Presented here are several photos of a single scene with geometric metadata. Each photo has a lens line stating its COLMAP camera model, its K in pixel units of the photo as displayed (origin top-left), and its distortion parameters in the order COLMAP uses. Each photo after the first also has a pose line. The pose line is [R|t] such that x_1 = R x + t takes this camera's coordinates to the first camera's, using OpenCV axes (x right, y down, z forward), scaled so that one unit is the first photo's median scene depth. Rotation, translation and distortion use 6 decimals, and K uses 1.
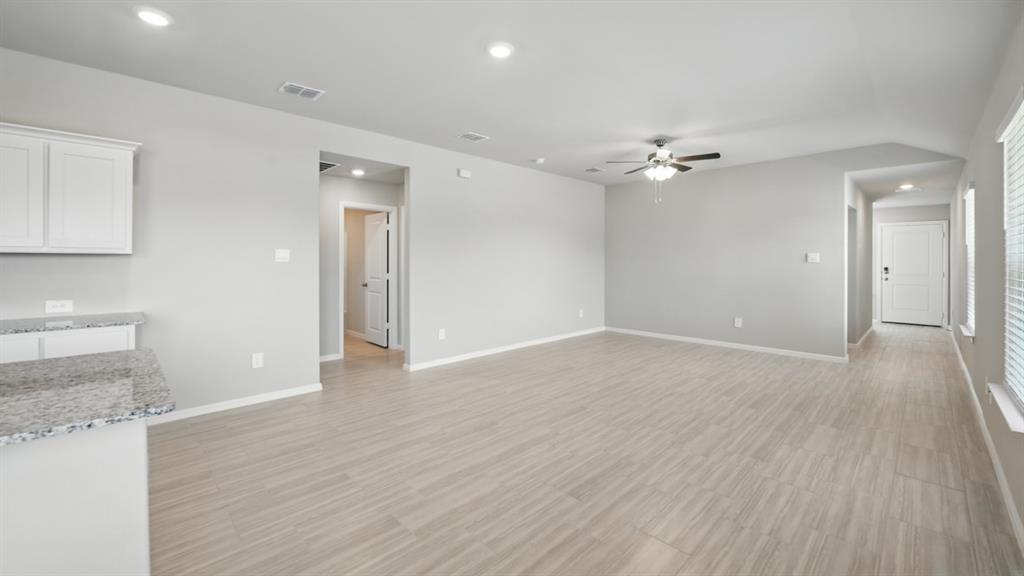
lens RADIAL K [[410.5, 0, 522.0], [0, 410.5, 258.6], [0, 0, 1]] dist [-0.005666, -0.002855]
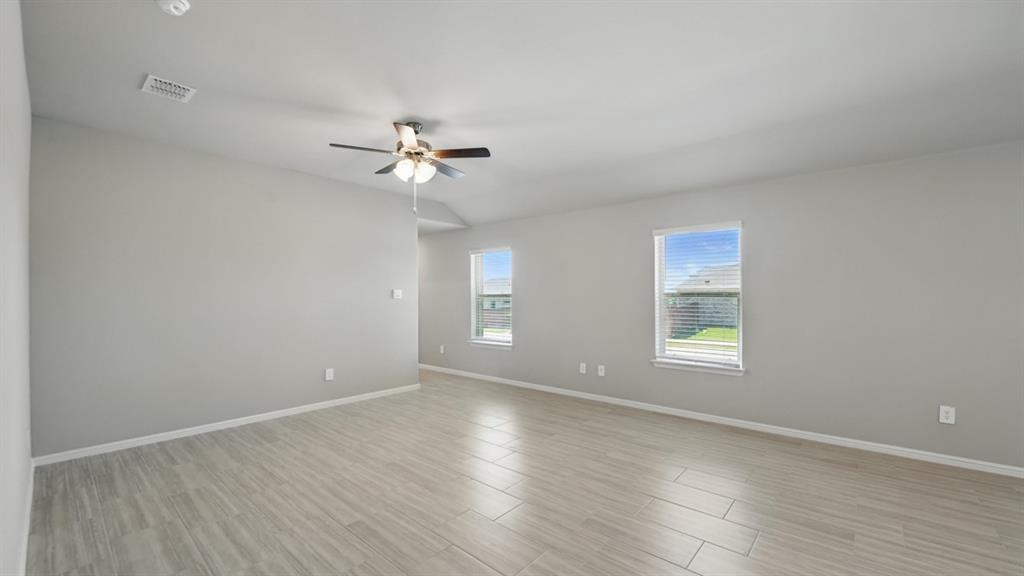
lens RADIAL K [[410.5, 0, 511.8], [0, 410.5, 297.7], [0, 0, 1]] dist [-0.005666, -0.002855]
pose [[-0.063826, -0.000620, 0.997961, -0.371344], [-0.006262, 0.999980, 0.000220, 0.005826], [-0.997941, -0.006236, -0.063828, 0.877395]]
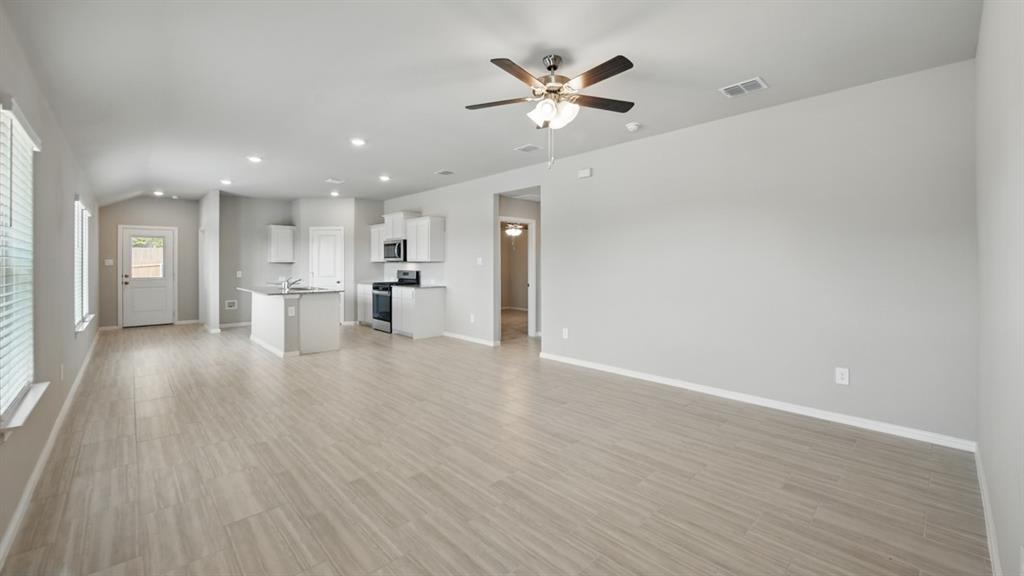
lens RADIAL K [[410.5, 0, 510.4], [0, 410.5, 260.3], [0, 0, 1]] dist [-0.005666, -0.002855]
pose [[-0.036681, -0.009983, -0.999277, 0.922649], [0.008333, 0.999912, -0.010295, 0.006055], [0.999292, -0.008704, -0.036594, 0.957665]]
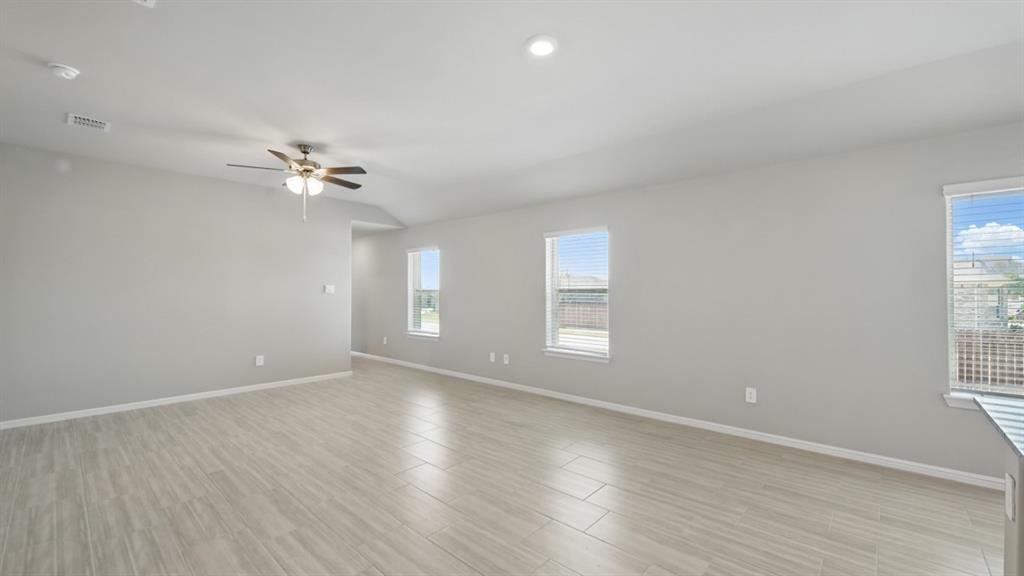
lens RADIAL K [[410.5, 0, 510.9], [0, 410.5, 288.2], [0, 0, 1]] dist [-0.005666, -0.002855]
pose [[-0.053587, 0.011895, 0.998492, -0.507945], [-0.010578, 0.999866, -0.012479, 0.003801], [-0.998507, -0.011230, -0.053454, 0.628001]]
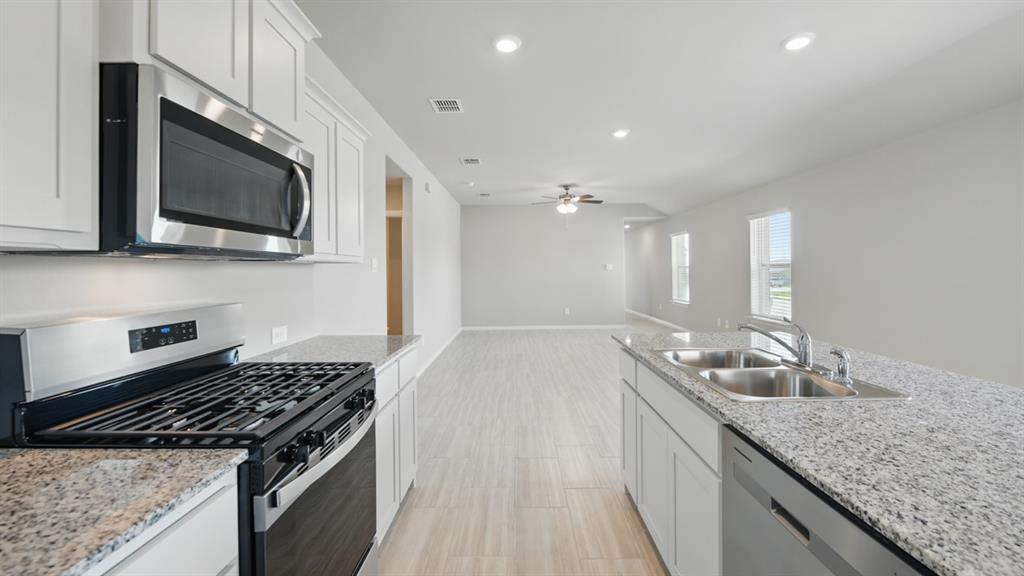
lens RADIAL K [[410.5, 0, 510.0], [0, 410.5, 275.3], [0, 0, 1]] dist [-0.005666, -0.002855]
pose [[0.719644, -0.016068, 0.694157, -0.815469], [0.003710, 0.999807, 0.019297, -0.002535], [-0.694333, -0.011312, 0.719565, 0.096889]]
